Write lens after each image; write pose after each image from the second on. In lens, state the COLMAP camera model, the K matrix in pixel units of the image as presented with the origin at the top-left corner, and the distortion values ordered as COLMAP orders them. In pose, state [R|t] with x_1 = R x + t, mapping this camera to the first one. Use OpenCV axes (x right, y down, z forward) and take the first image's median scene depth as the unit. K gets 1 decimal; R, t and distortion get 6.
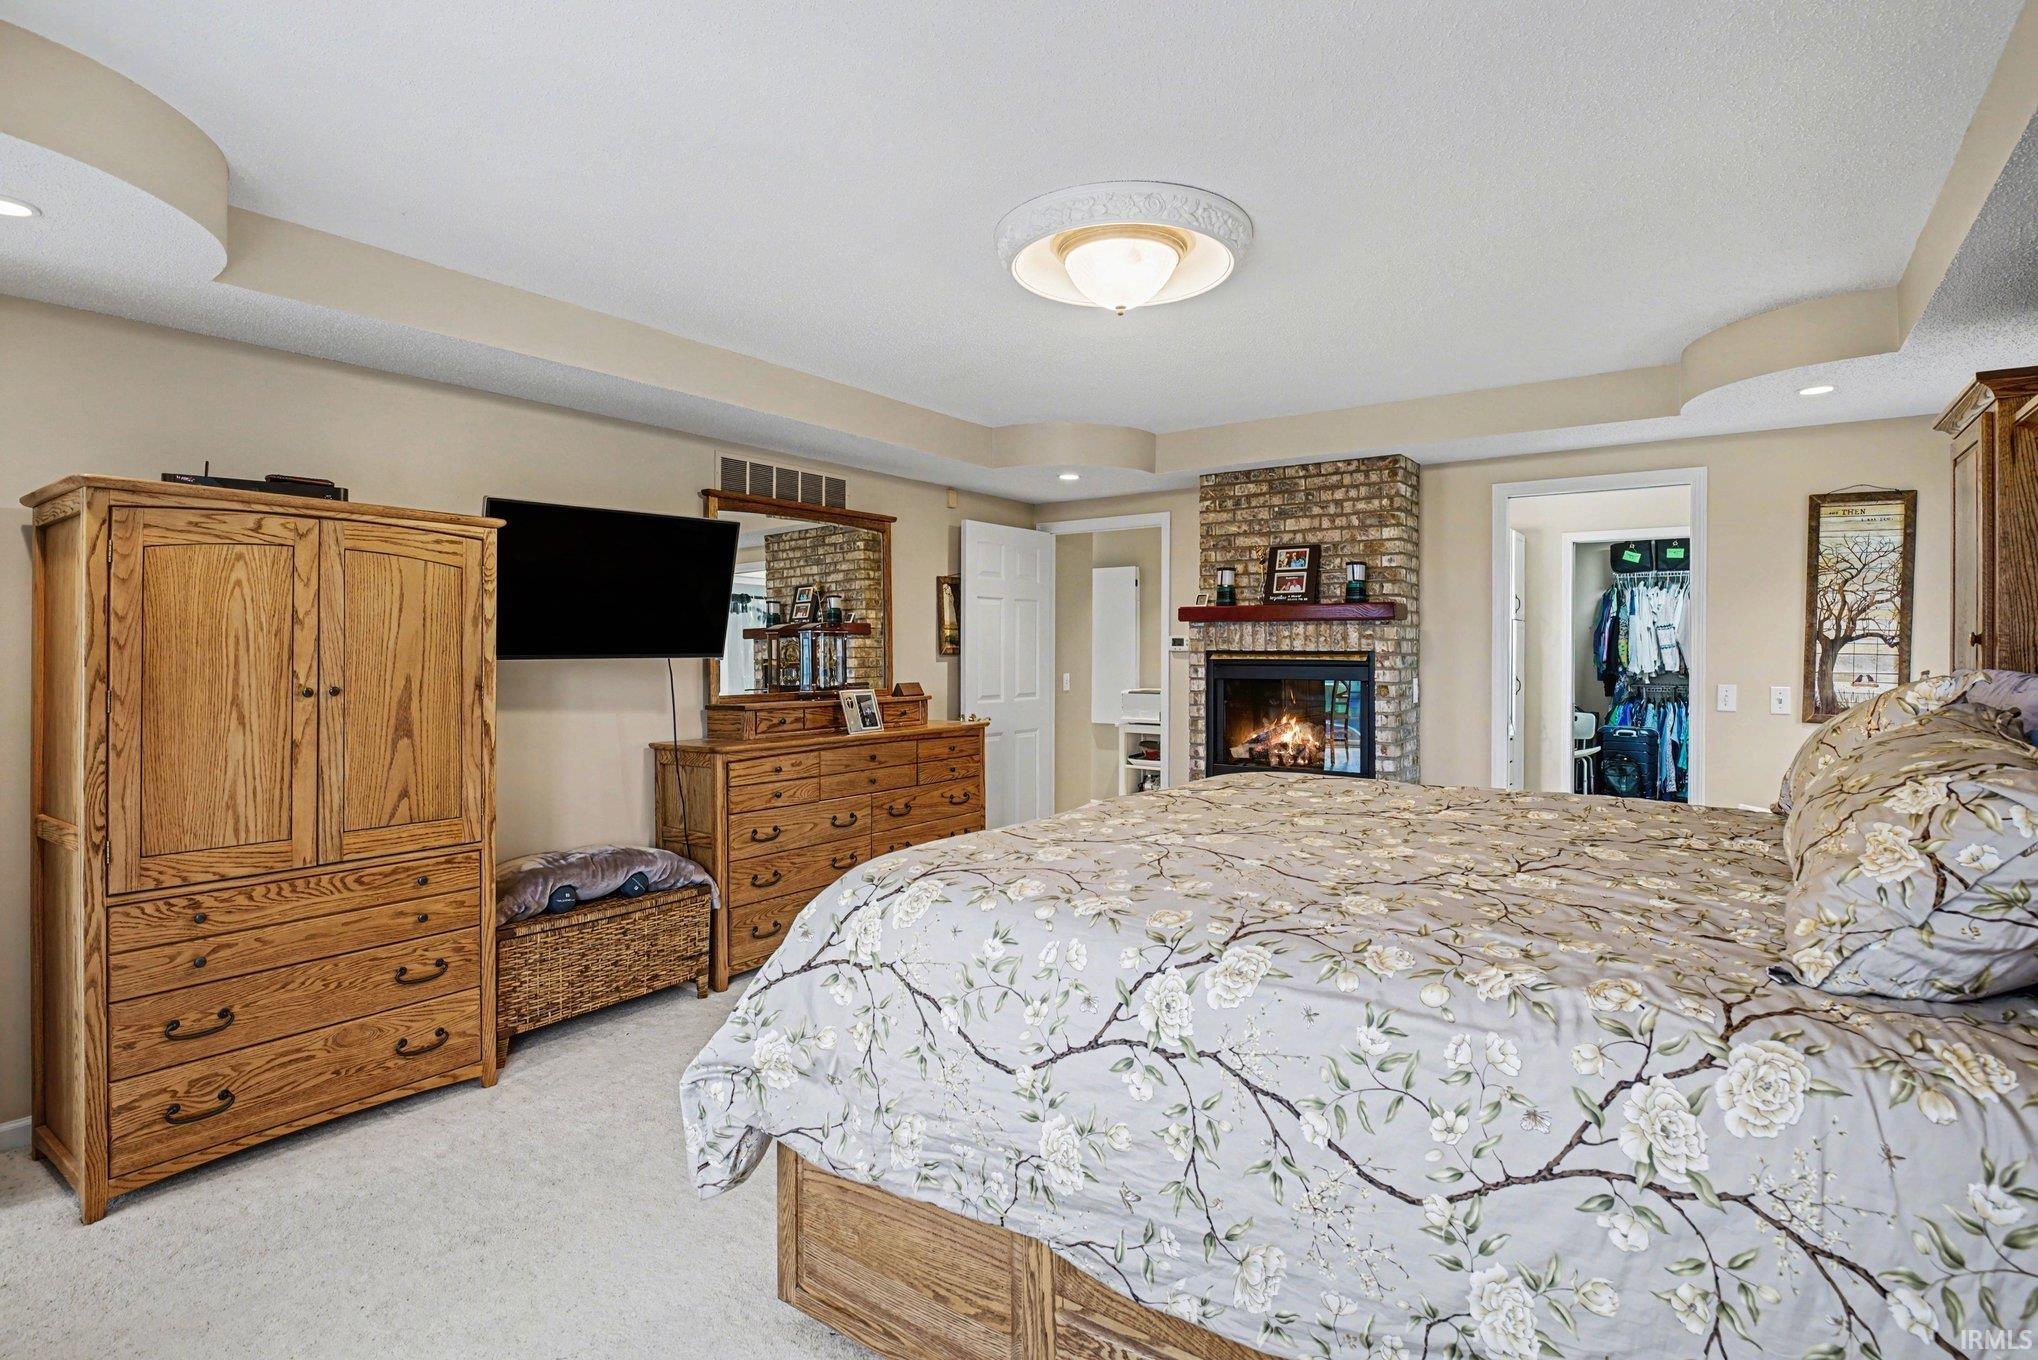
lens RADIAL K [[1019.8, 0, 1031.8], [0, 1019.8, 679.1], [0, 0, 1]] dist [-0.029914, -0.000826]
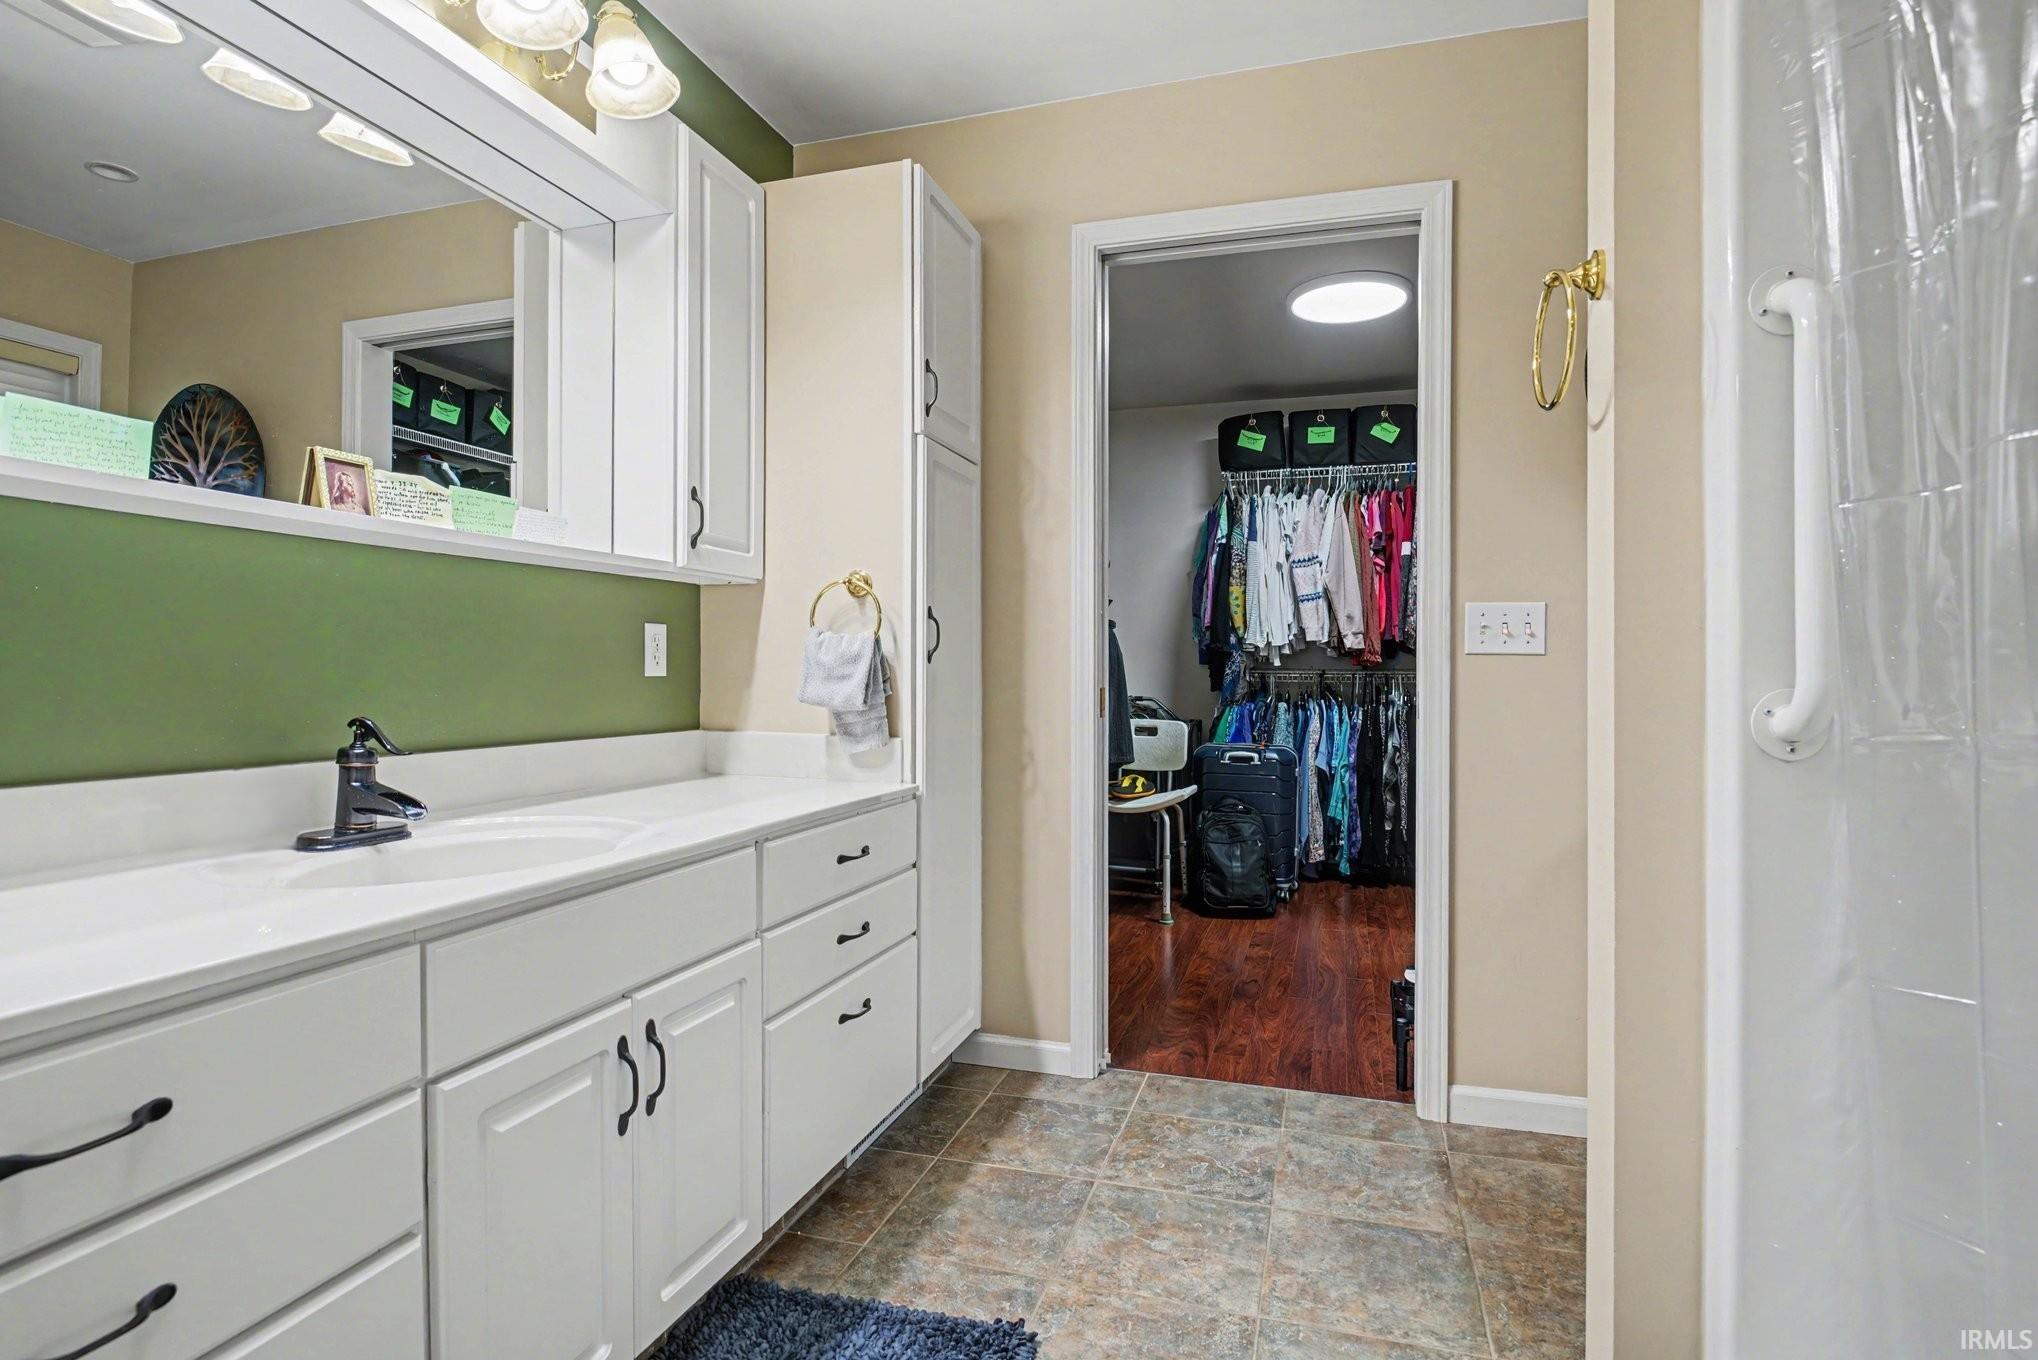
lens RADIAL K [[1019.8, 0, 1031.8], [0, 1019.8, 679.1], [0, 0, 1]] dist [-0.029914, -0.000826]
pose [[0.950277, 0.003204, 0.311388, 0.310541], [0.000341, 0.999936, -0.011332, 0.017983], [-0.311404, 0.010875, 0.950215, 0.514264]]
